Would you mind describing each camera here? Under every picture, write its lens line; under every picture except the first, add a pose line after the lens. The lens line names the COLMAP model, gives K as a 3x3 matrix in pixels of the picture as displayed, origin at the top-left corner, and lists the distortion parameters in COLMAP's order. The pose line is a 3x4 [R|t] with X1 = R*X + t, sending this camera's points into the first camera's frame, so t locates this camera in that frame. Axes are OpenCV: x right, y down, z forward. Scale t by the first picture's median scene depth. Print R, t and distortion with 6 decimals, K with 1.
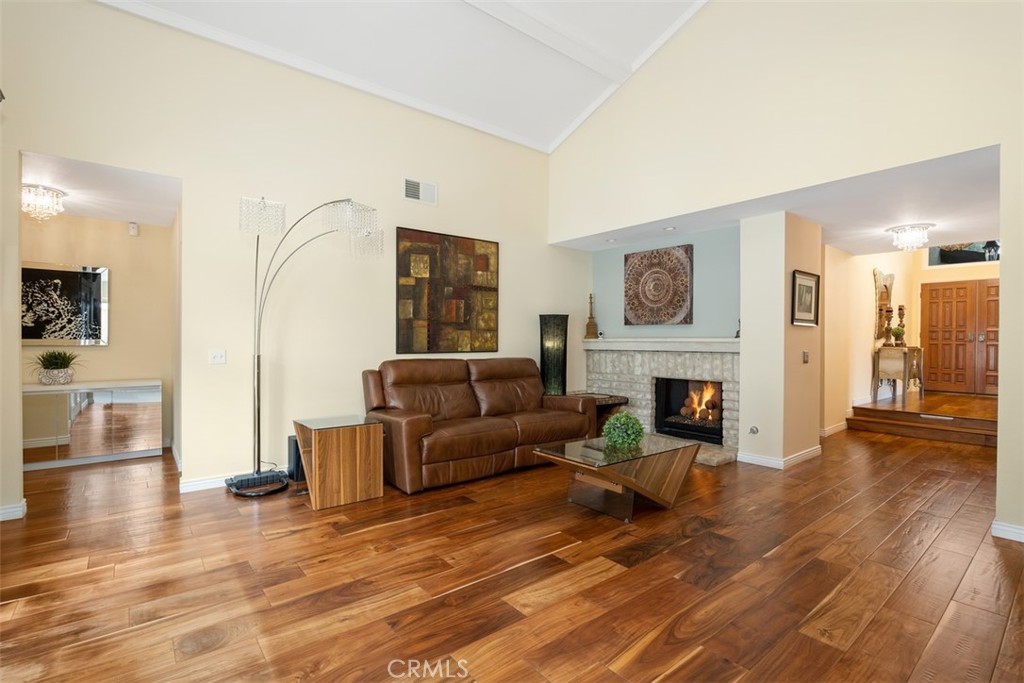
lens RADIAL K [[477.9, 0, 513.5], [0, 477.9, 345.2], [0, 0, 1]] dist [-0.018188, -0.000605]
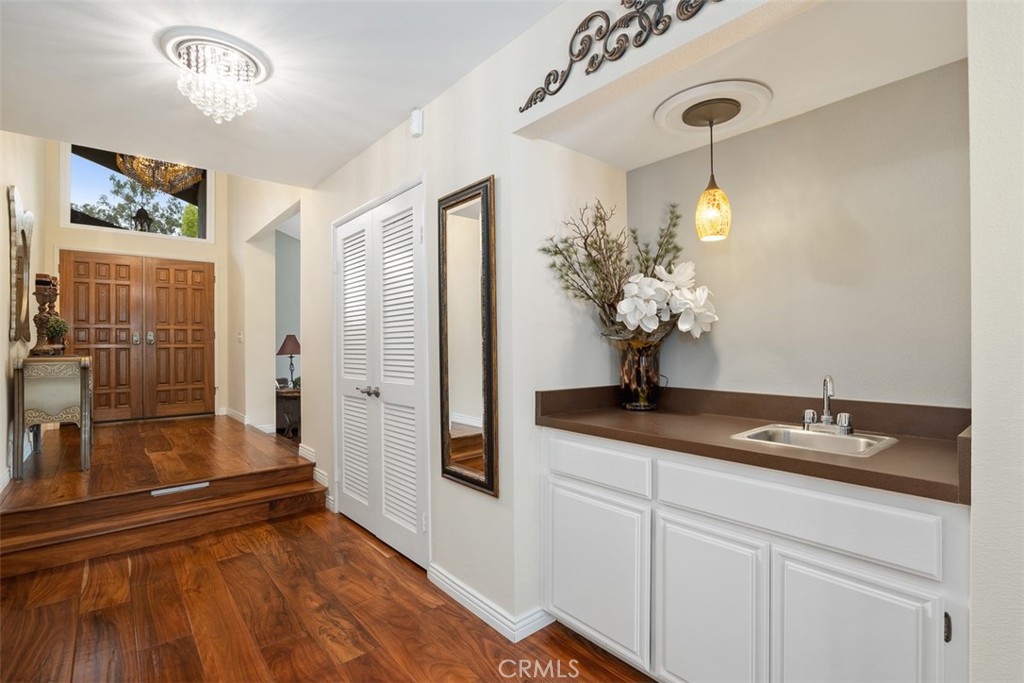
lens RADIAL K [[477.9, 0, 513.5], [0, 477.9, 345.2], [0, 0, 1]] dist [-0.018188, -0.000605]
pose [[-0.025053, -0.009950, 0.999637, 0.405278], [0.017295, 0.999797, 0.010385, -0.006294], [-0.999537, 0.017549, -0.024876, 0.710922]]
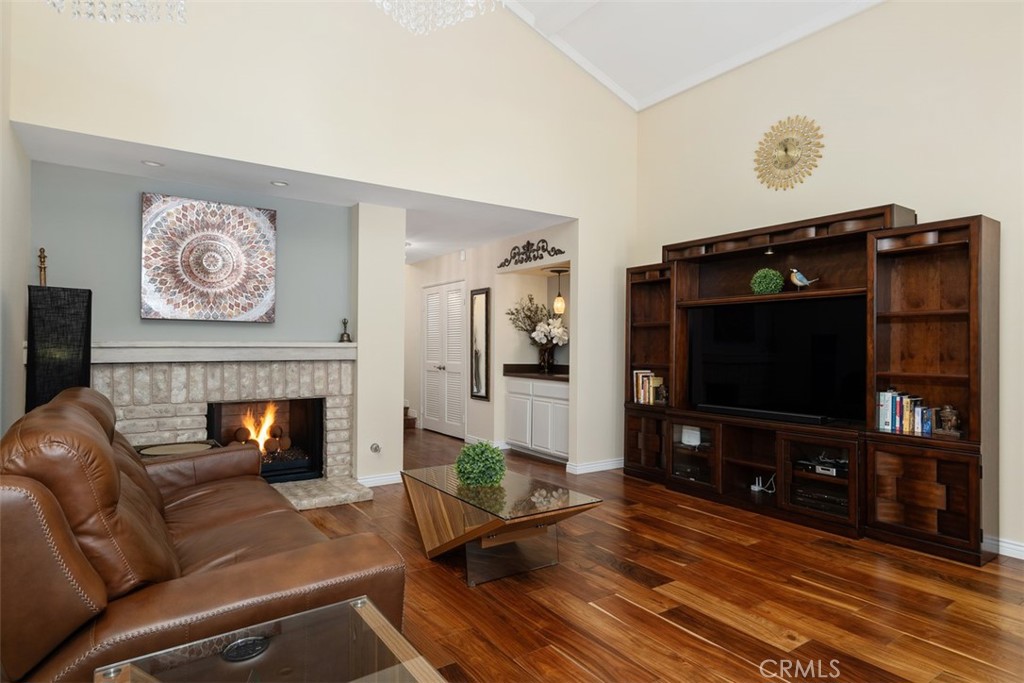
lens RADIAL K [[561.3, 0, 509.1], [0, 561.3, 344.4], [0, 0, 1]] dist [-0.002188, -0.001182]
pose [[0.086456, -0.001276, 0.996255, -0.432256], [0.005104, 0.999987, 0.000838, -0.009898], [-0.996243, 0.005012, 0.086461, 0.568383]]
